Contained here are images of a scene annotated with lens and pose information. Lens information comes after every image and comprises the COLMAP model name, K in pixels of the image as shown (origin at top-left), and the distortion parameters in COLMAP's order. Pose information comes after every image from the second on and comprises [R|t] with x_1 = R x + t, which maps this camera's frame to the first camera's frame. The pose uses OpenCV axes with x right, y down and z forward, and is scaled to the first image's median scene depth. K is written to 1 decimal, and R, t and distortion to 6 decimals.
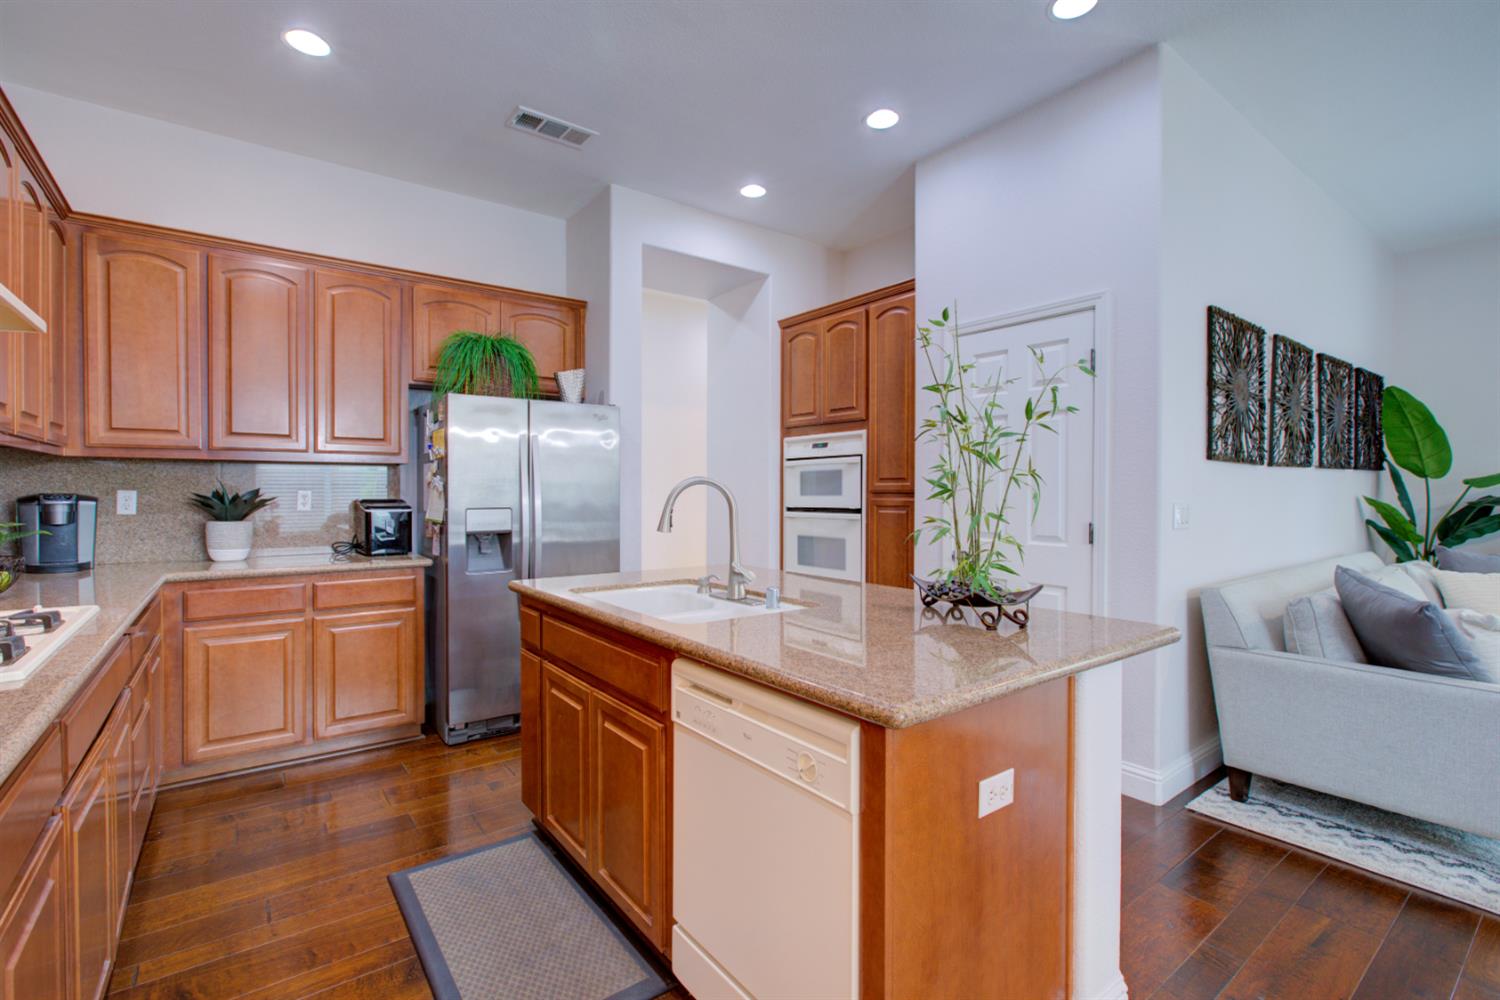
lens RADIAL K [[688.1, 0, 751.8], [0, 688.1, 495.2], [0, 0, 1]] dist [-0.009157, 0.005302]
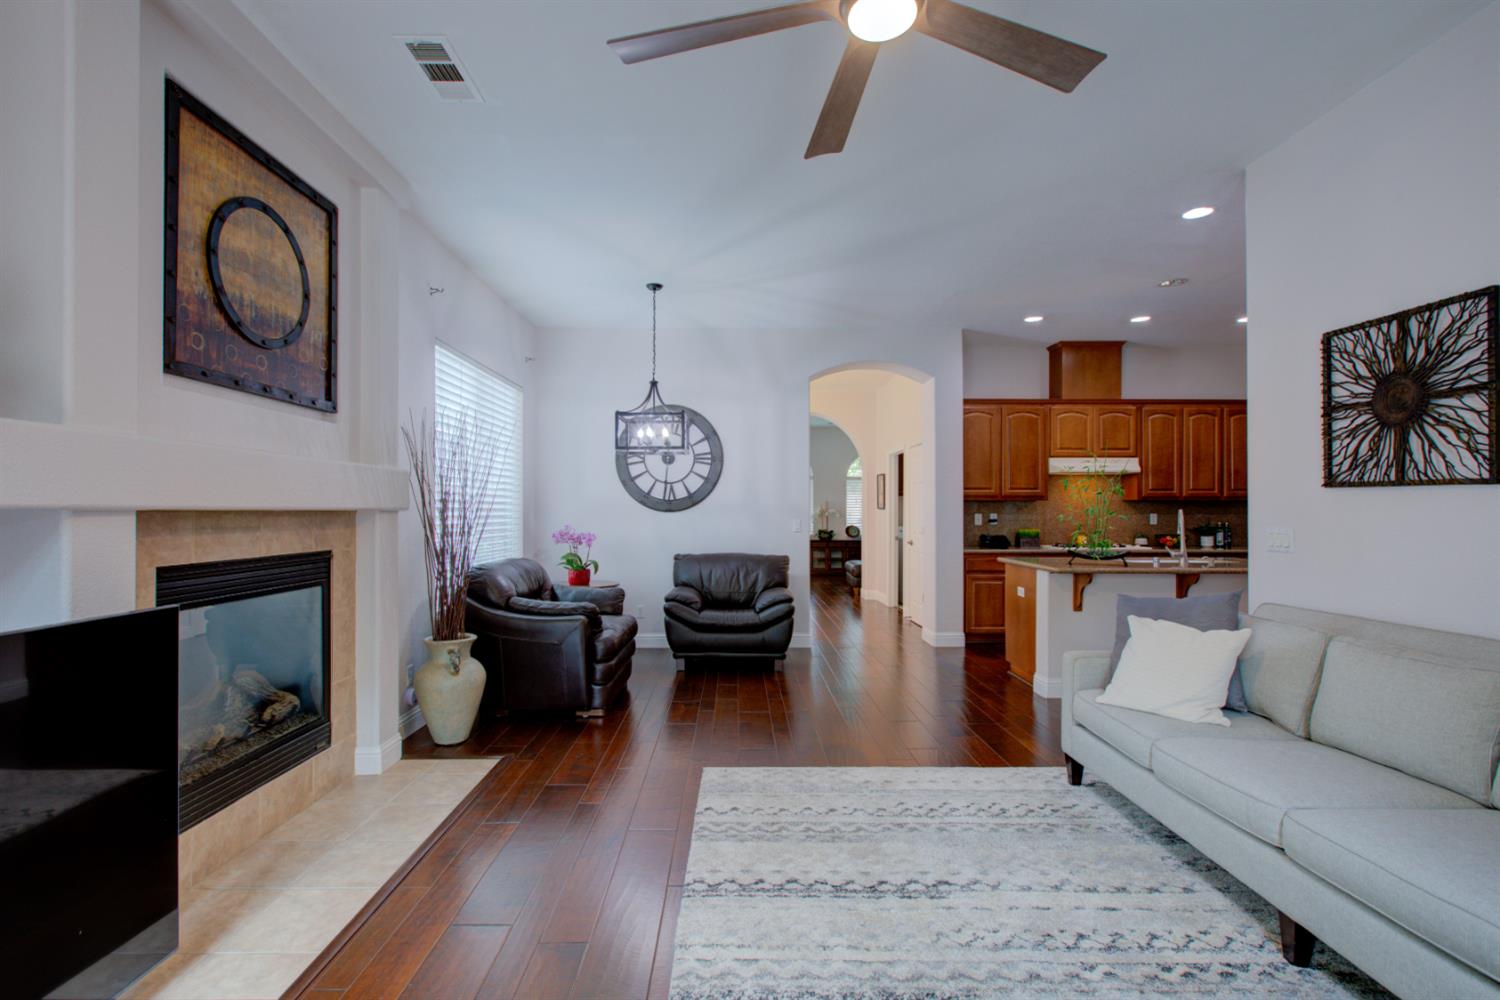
lens RADIAL K [[681.6, 0, 727.4], [0, 681.6, 509.2], [0, 0, 1]] dist [-0.016643, 0.000024]
pose [[-0.620088, -0.003490, -0.784524, 1.809779], [-0.005619, 0.999984, -0.000007, -0.012932], [0.784512, 0.004404, -0.620098, 0.849182]]
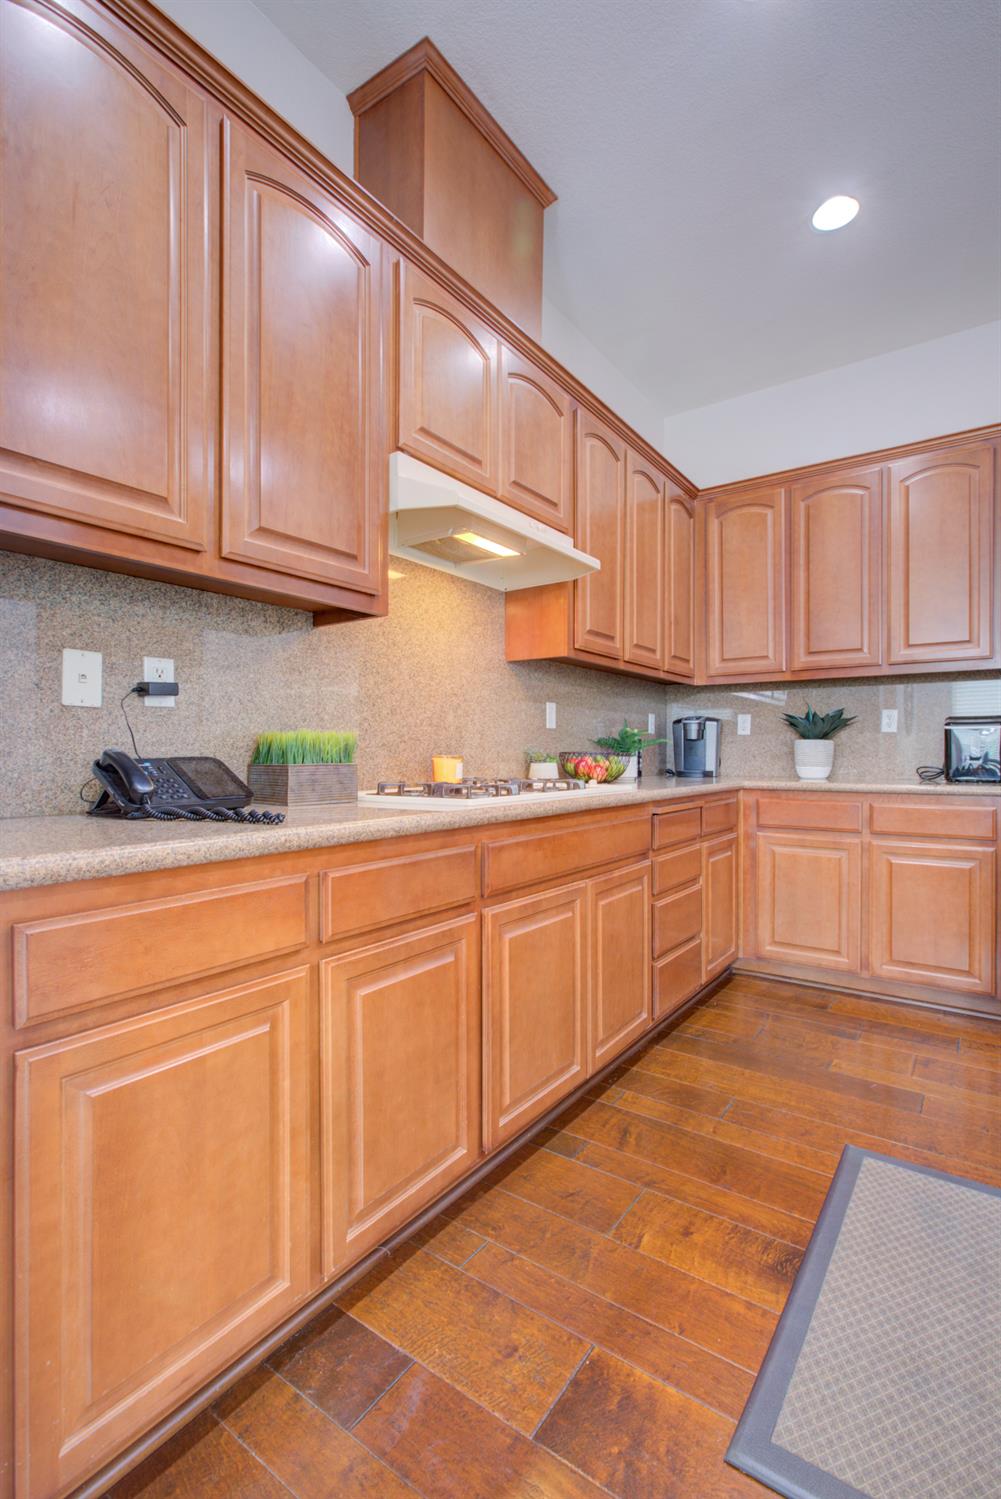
lens RADIAL K [[684.1, 0, 501.0], [0, 684.1, 754.0], [0, 0, 1]] dist [-0.010317, 0.006894]
pose [[0.300422, 0.000150, -0.953806, 0.079807], [-0.005770, 0.999982, -0.001660, 0.064138], [0.953789, 0.006002, 0.300417, 0.245516]]
